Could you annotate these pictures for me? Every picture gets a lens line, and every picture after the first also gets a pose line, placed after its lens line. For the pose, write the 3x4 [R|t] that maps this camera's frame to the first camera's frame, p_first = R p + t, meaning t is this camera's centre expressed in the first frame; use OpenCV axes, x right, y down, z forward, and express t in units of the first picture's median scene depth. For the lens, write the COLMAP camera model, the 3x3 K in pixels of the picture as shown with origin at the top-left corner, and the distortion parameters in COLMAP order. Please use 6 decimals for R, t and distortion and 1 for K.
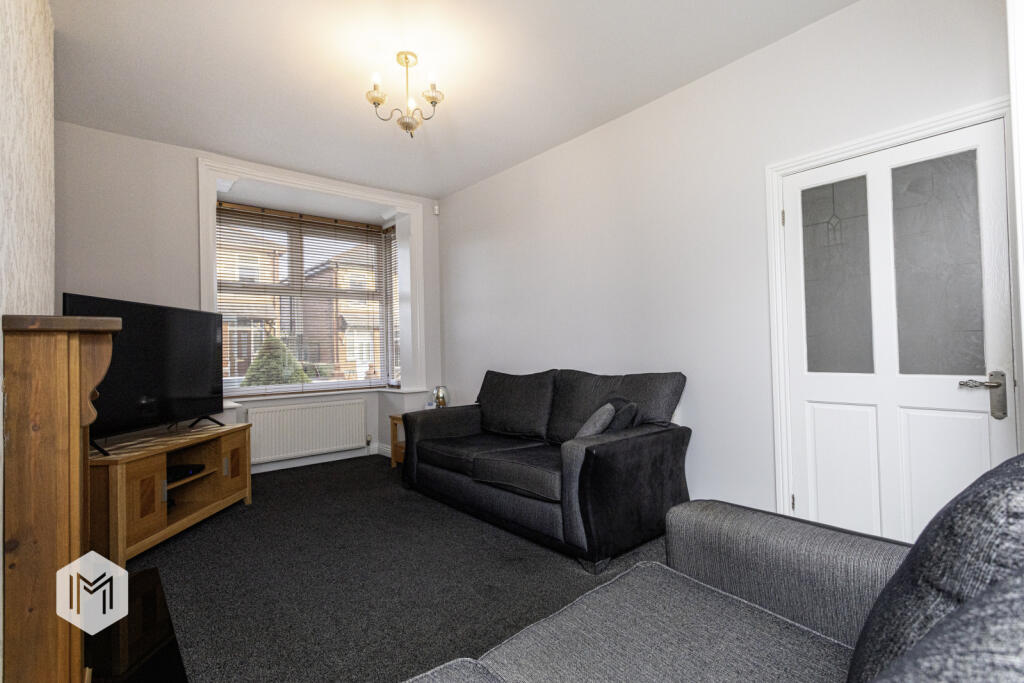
lens RADIAL K [[484.2, 0, 513.3], [0, 484.2, 340.4], [0, 0, 1]] dist [0.002635, 0.005241]
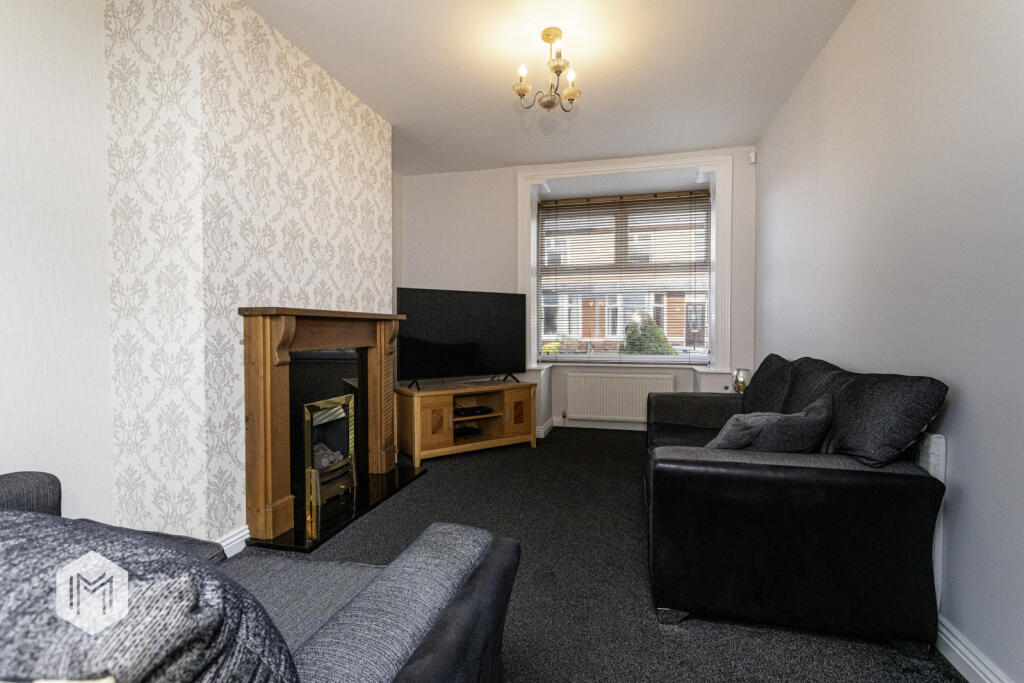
lens RADIAL K [[484.2, 0, 511.3], [0, 484.2, 339.8], [0, 0, 1]] dist [0.002635, 0.005241]
pose [[0.582050, 0.042409, -0.812047, 0.429057], [0.004256, 0.998467, 0.055195, -0.007156], [0.813142, -0.035583, 0.580977, 0.250514]]
